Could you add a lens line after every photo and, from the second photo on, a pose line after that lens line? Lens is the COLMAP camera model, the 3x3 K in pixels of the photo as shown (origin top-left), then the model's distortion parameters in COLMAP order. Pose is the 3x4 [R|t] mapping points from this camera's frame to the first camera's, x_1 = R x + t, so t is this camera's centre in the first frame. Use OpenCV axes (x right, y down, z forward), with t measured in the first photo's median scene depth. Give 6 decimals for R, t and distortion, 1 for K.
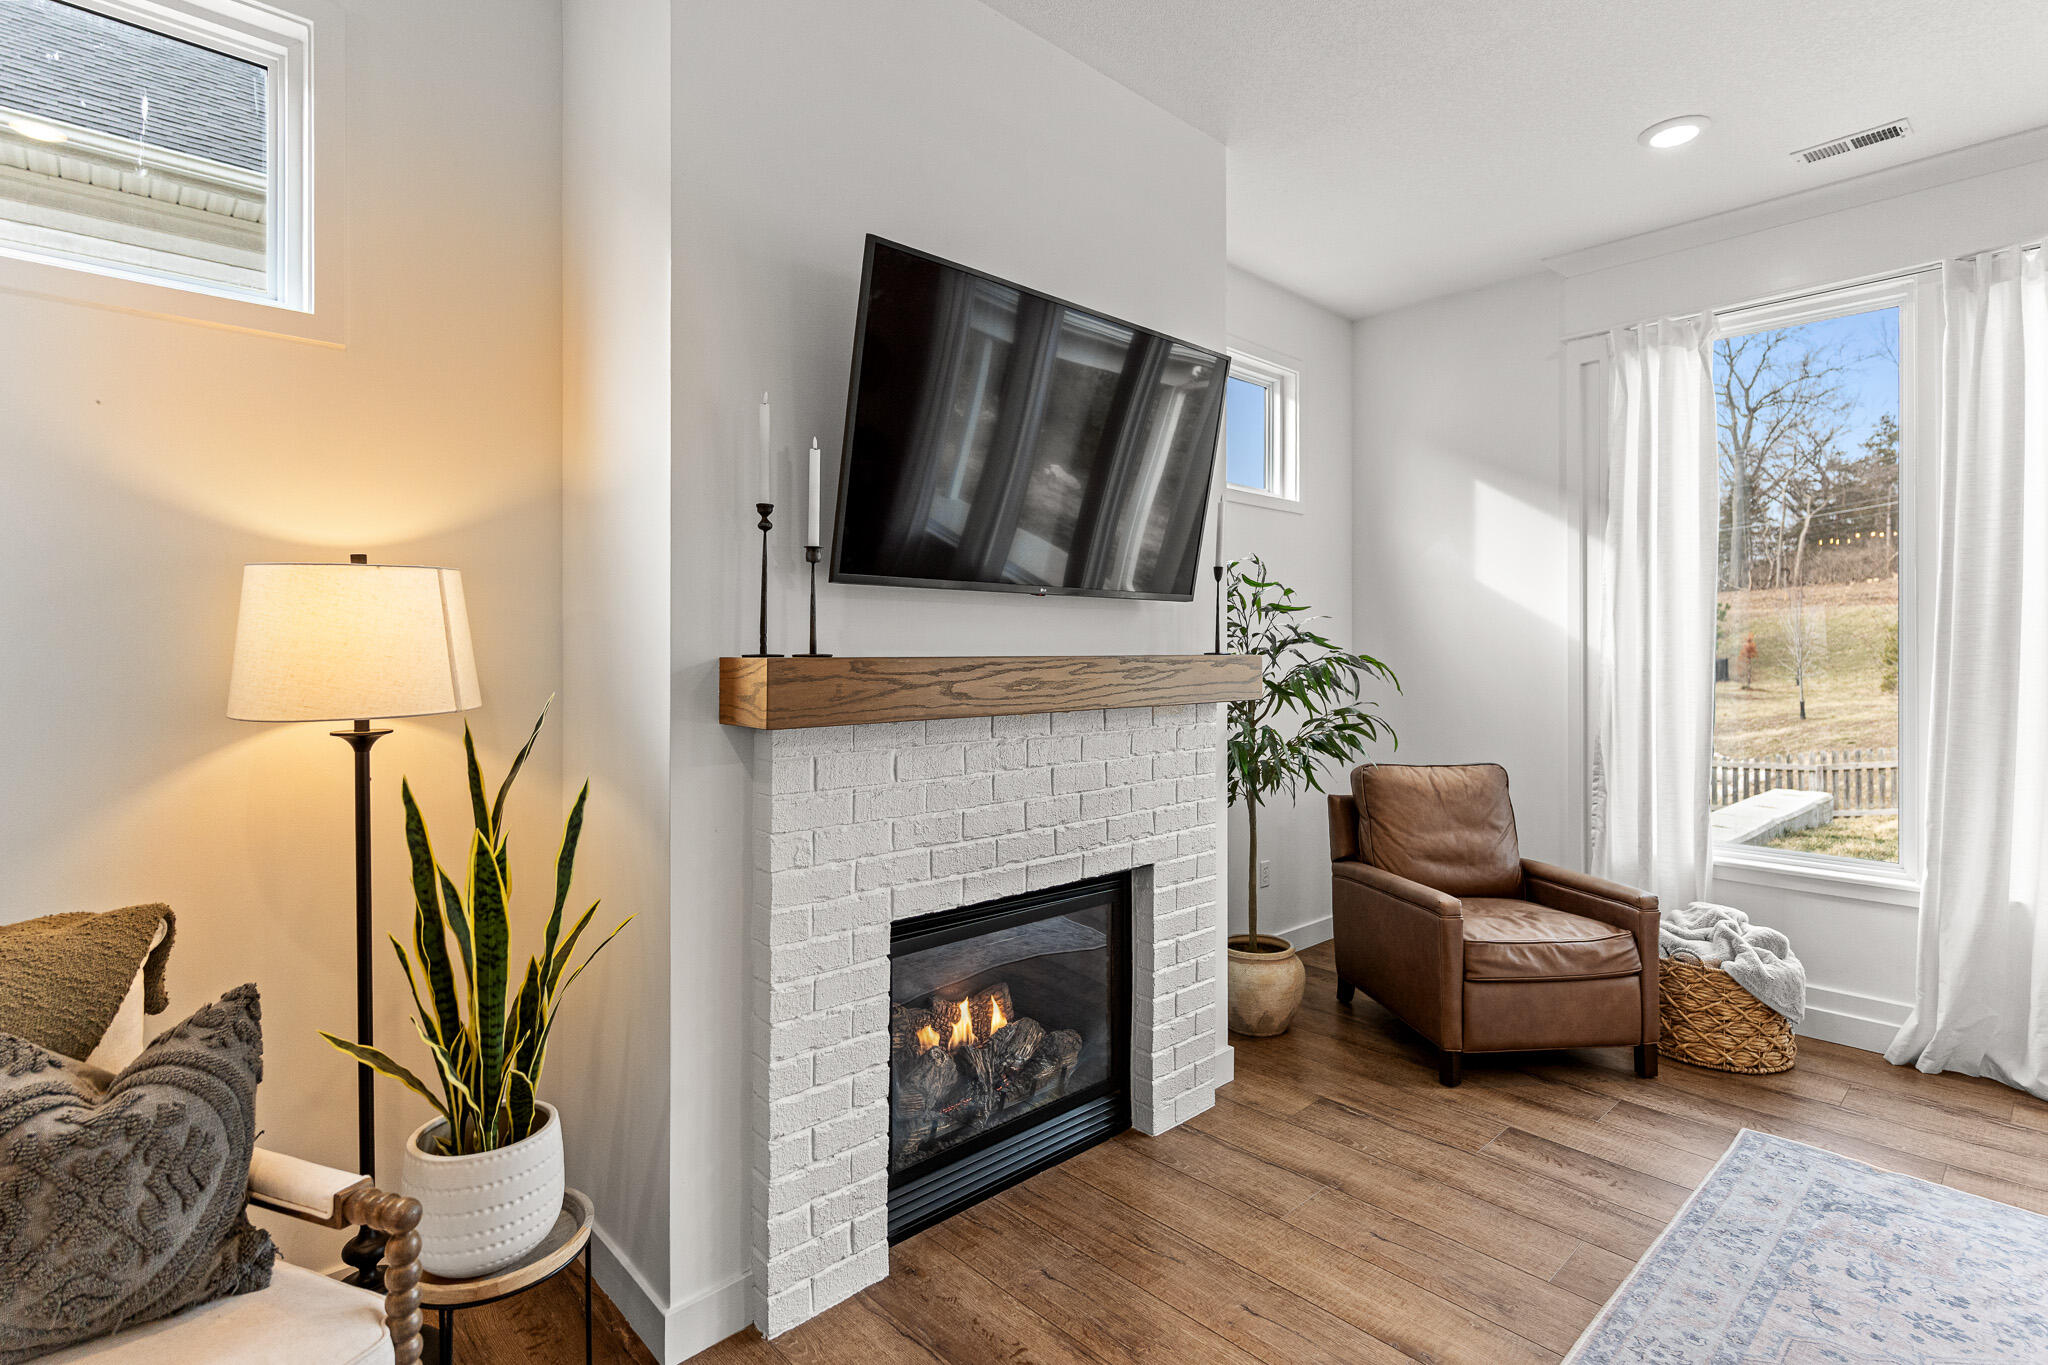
lens RADIAL K [[988.9, 0, 1030.2], [0, 988.9, 647.1], [0, 0, 1]] dist [0.000812, 0.001260]
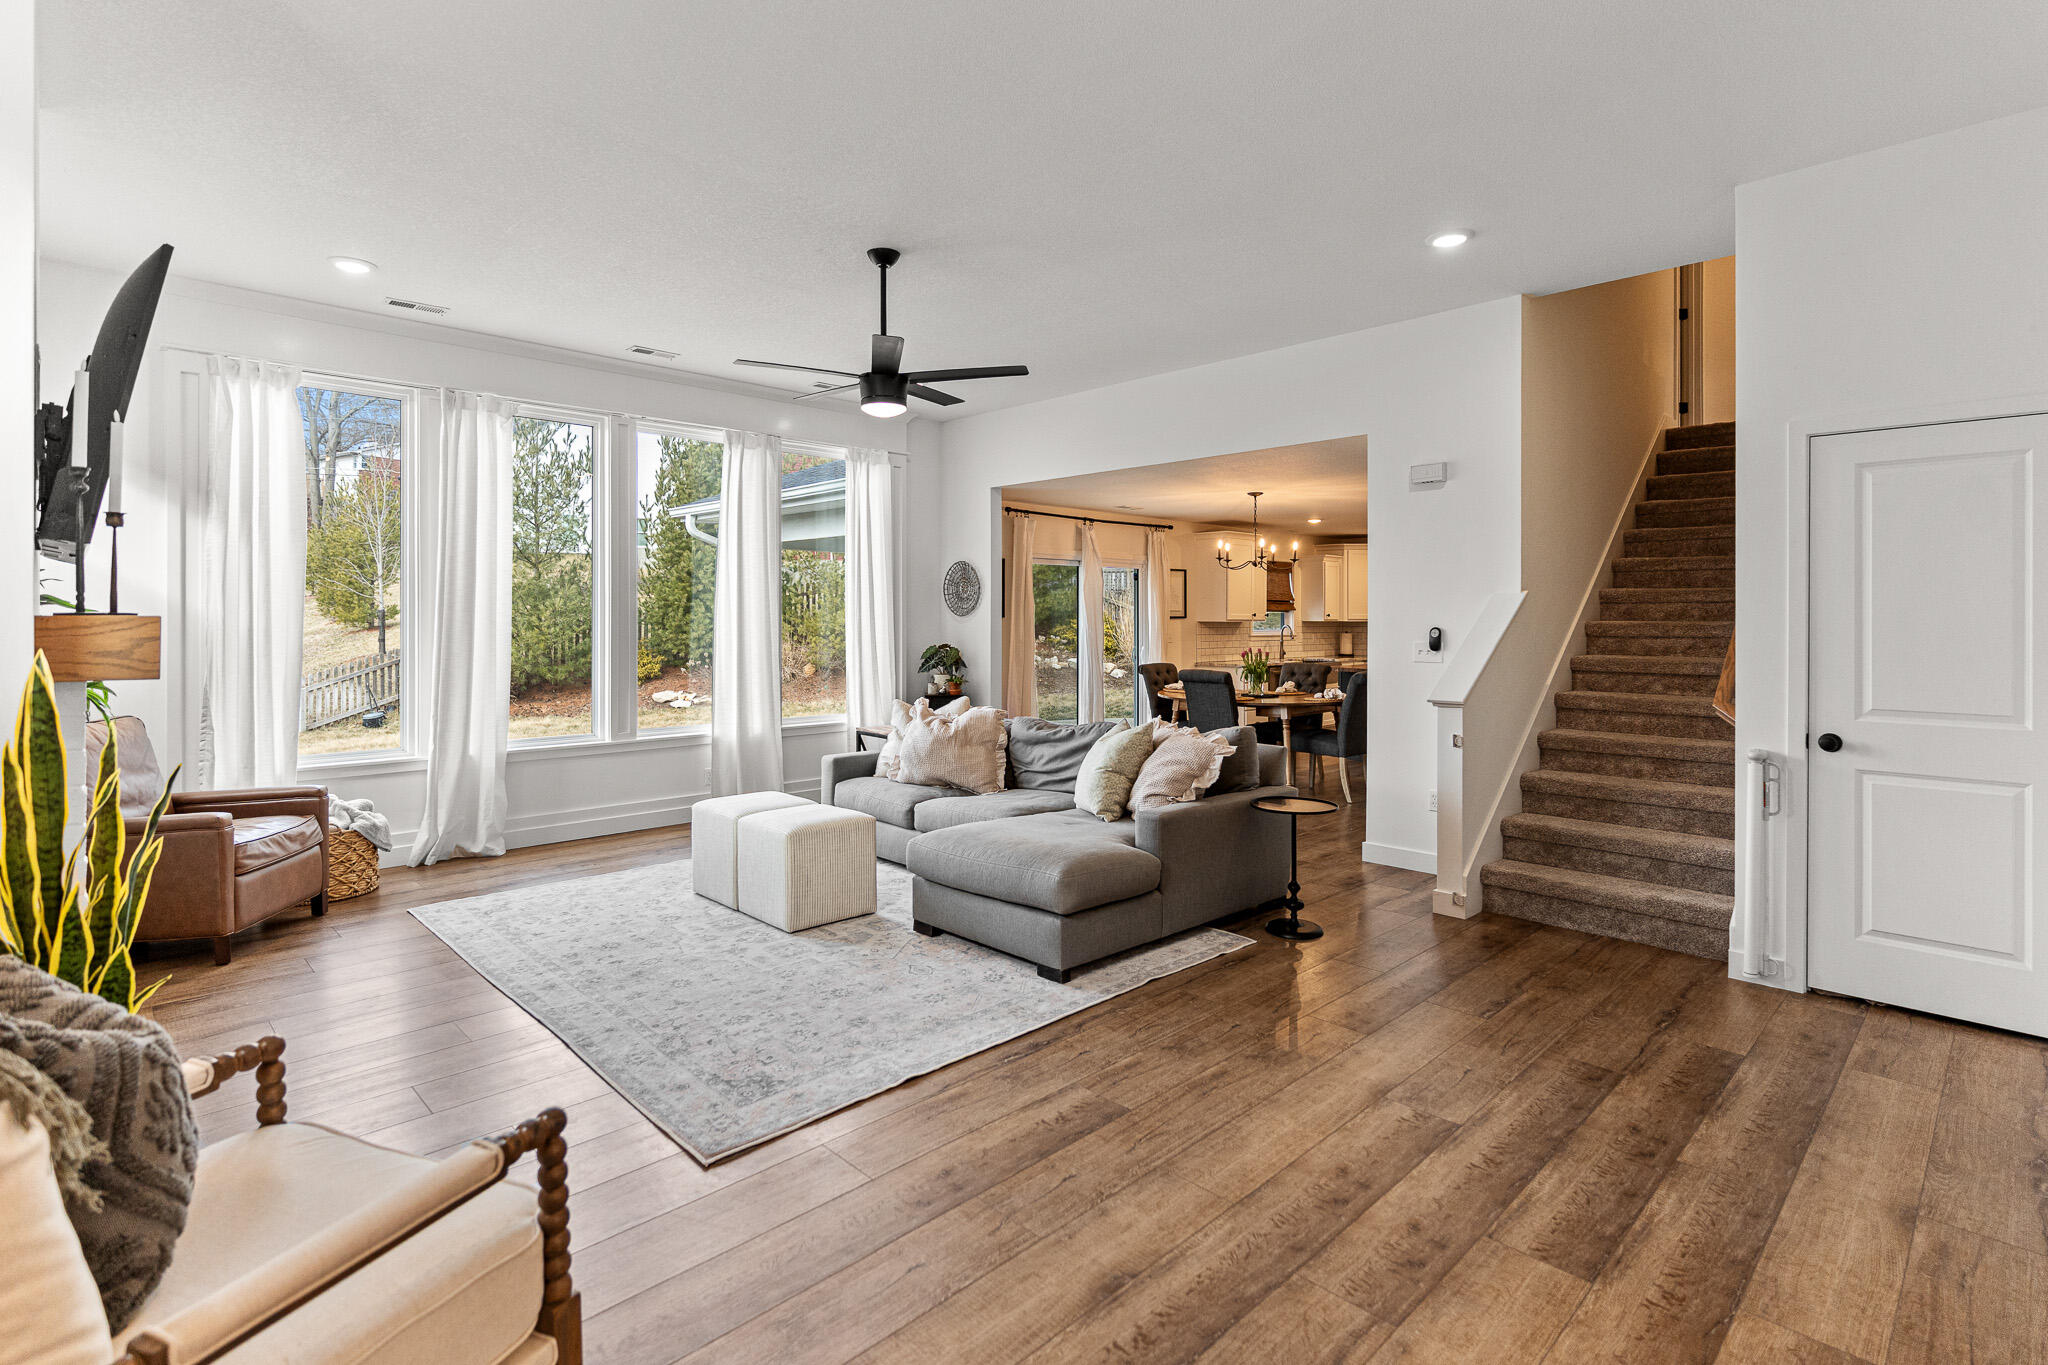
lens RADIAL K [[995.2, 0, 1021.3], [0, 995.2, 619.9], [0, 0, 1]] dist [0.000282, 0.000799]
pose [[-0.021570, -0.000266, 0.999767, -0.876185], [-0.004250, 0.999991, 0.000174, 0.007049], [-0.999758, -0.004245, -0.021571, 0.031475]]
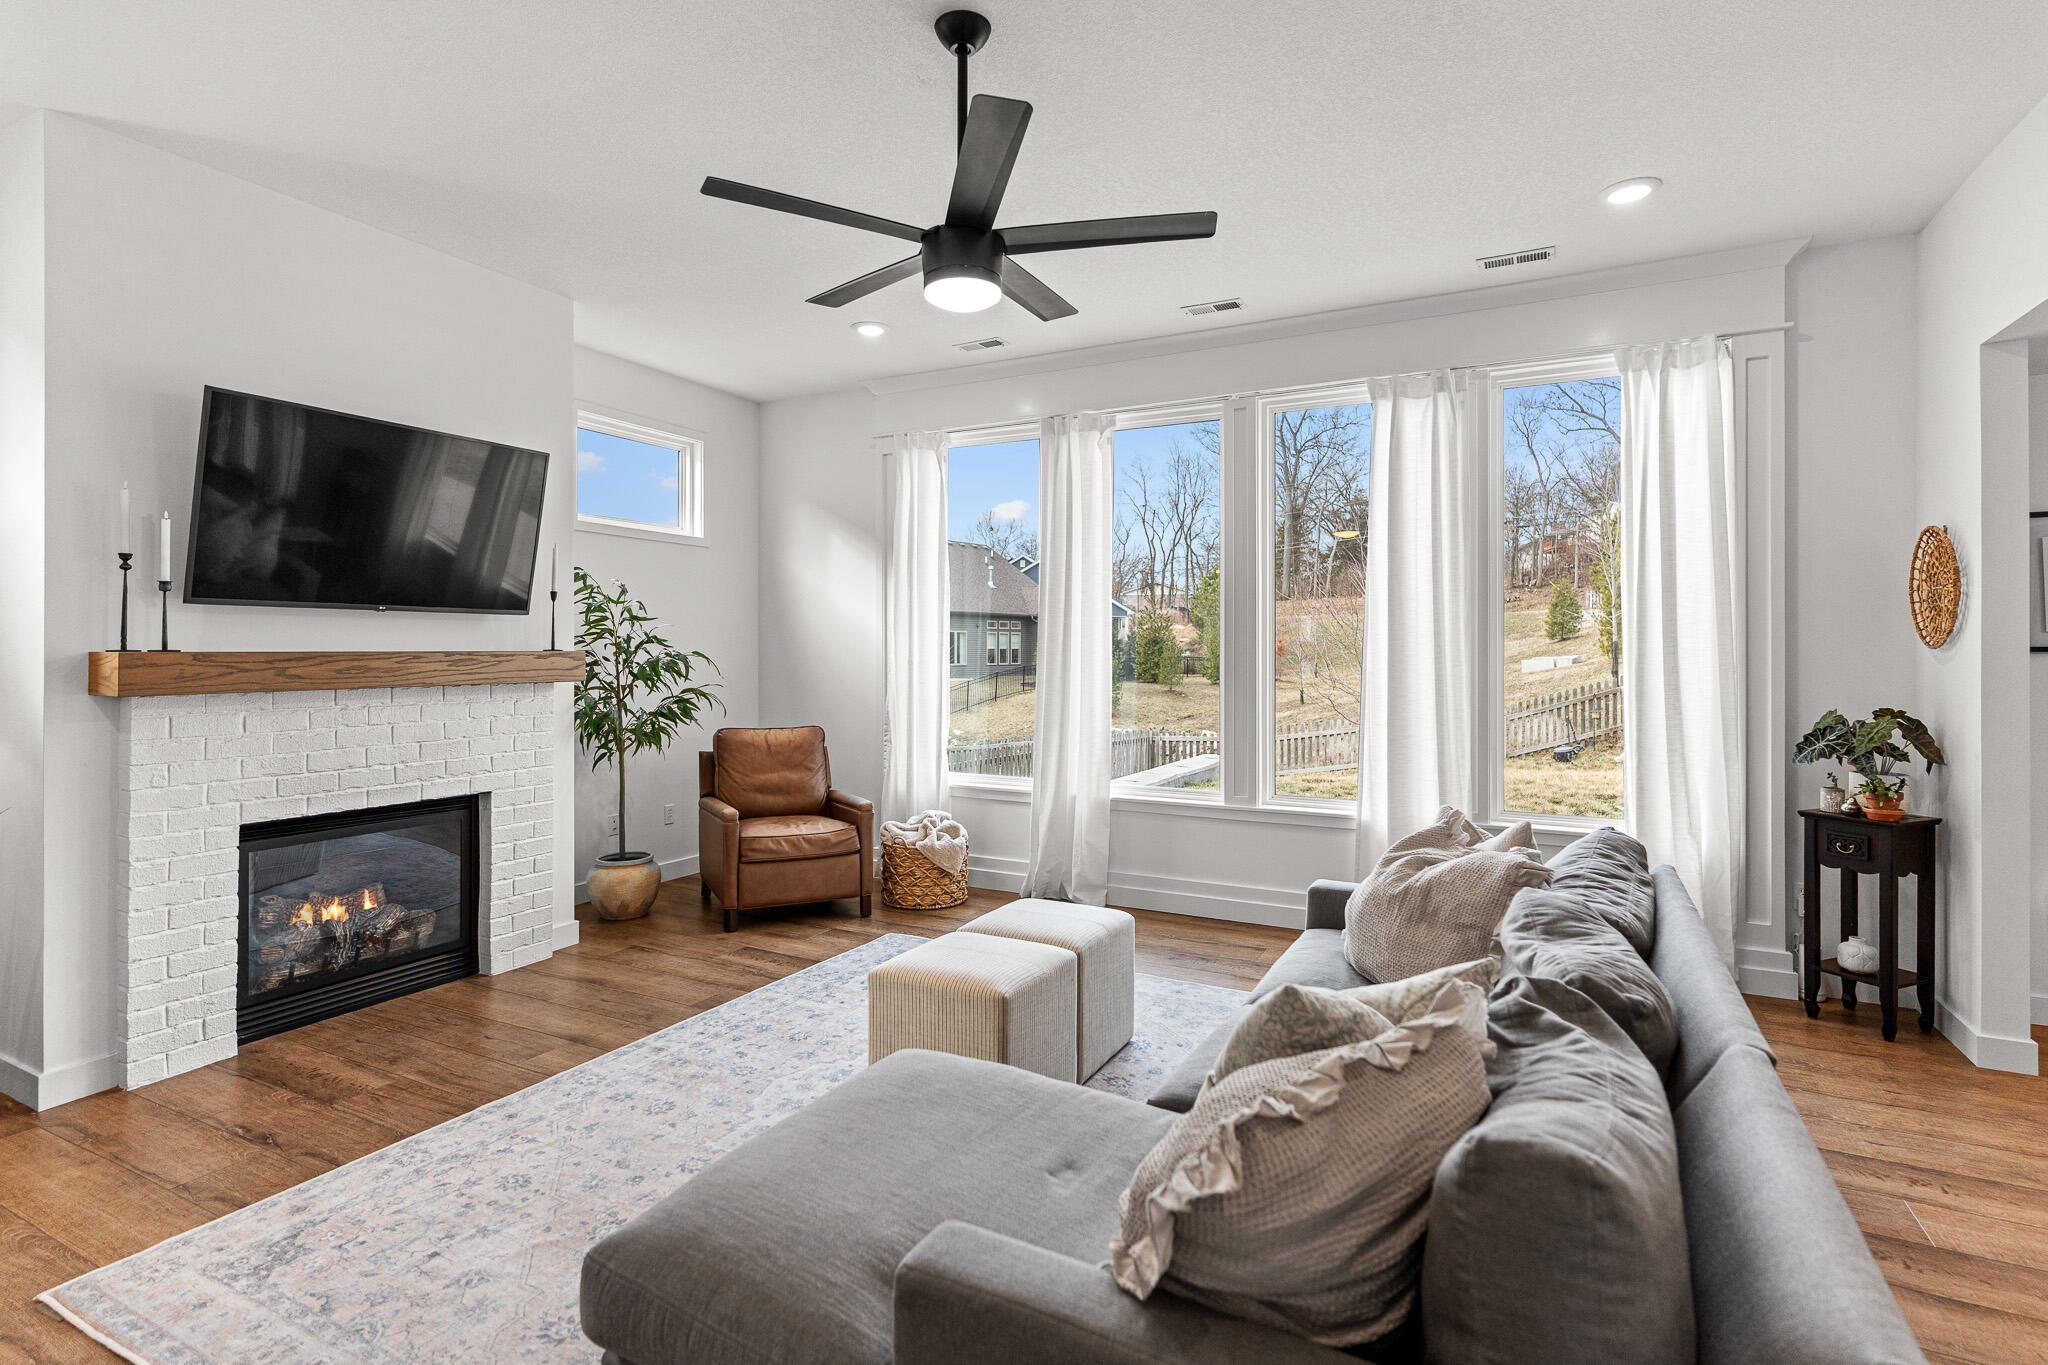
lens RADIAL K [[978.6, 0, 1023.5], [0, 978.6, 648.8], [0, 0, 1]] dist [0.001387, 0.001288]
pose [[0.942825, 0.001575, 0.333284, 0.358472], [-0.002786, 0.999991, 0.003156, -0.002175], [-0.333276, -0.003904, 0.942821, -0.601406]]
